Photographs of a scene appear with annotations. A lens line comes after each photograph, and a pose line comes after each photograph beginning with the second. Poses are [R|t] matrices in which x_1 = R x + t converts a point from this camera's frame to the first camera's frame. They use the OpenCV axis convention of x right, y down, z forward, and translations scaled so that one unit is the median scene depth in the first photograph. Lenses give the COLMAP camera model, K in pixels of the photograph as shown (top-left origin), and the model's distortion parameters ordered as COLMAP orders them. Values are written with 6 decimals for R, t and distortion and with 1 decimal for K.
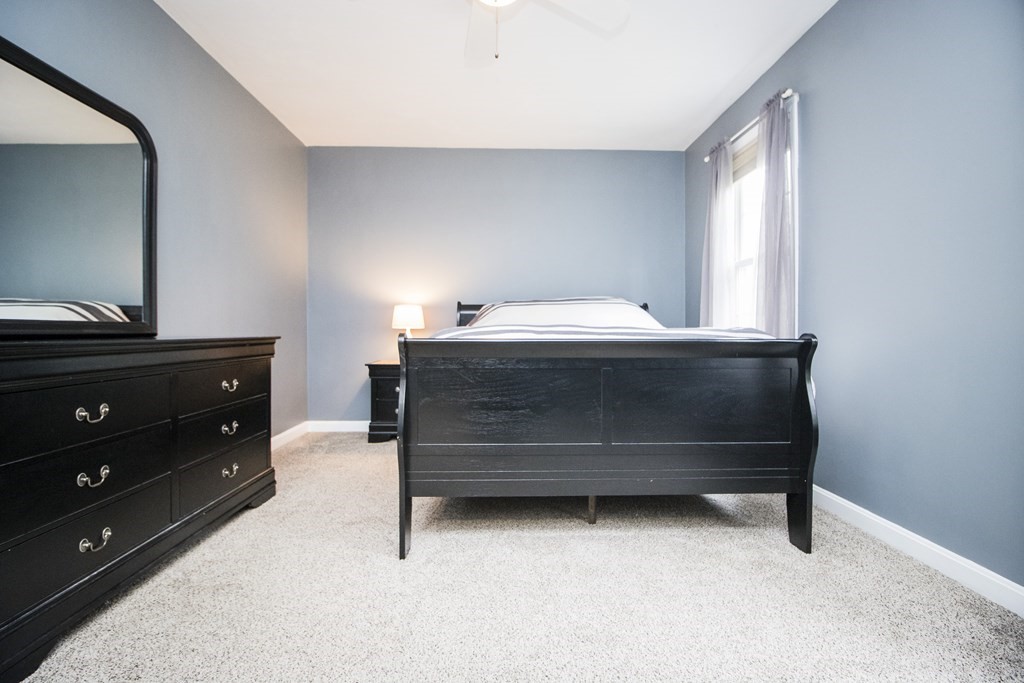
lens RADIAL K [[478.2, 0, 517.1], [0, 478.2, 341.9], [0, 0, 1]] dist [-0.007125, -0.006380]
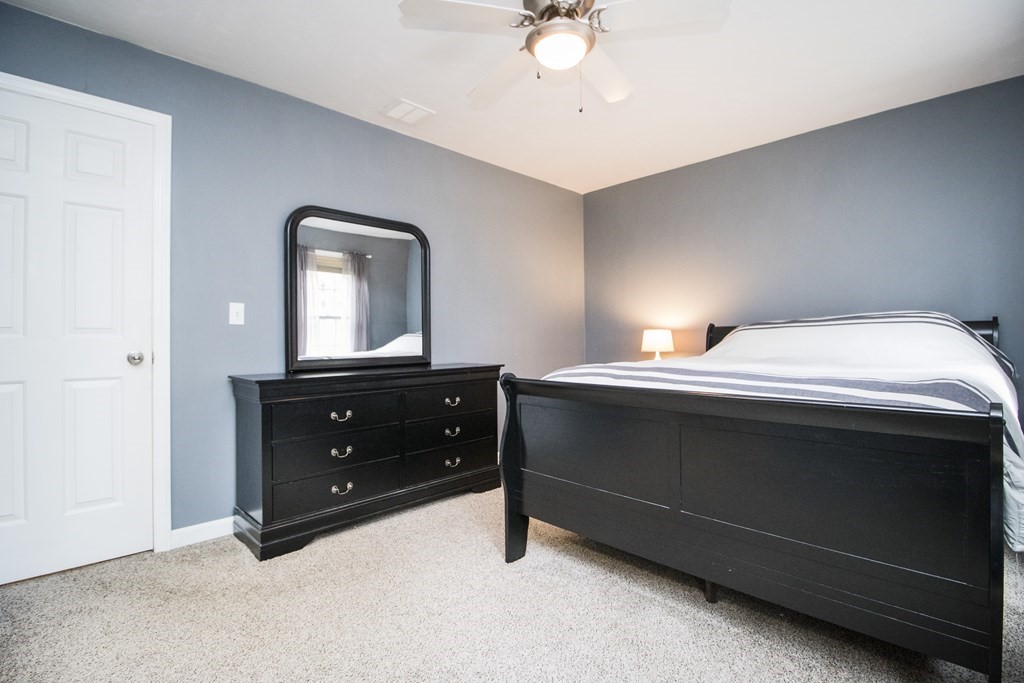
lens RADIAL K [[478.2, 0, 515.7], [0, 478.2, 339.2], [0, 0, 1]] dist [-0.007125, -0.006380]
pose [[0.678327, -0.006943, -0.734728, 0.548067], [-0.004052, 0.999905, -0.013190, -0.072992], [0.734749, 0.011924, 0.678234, 0.168107]]
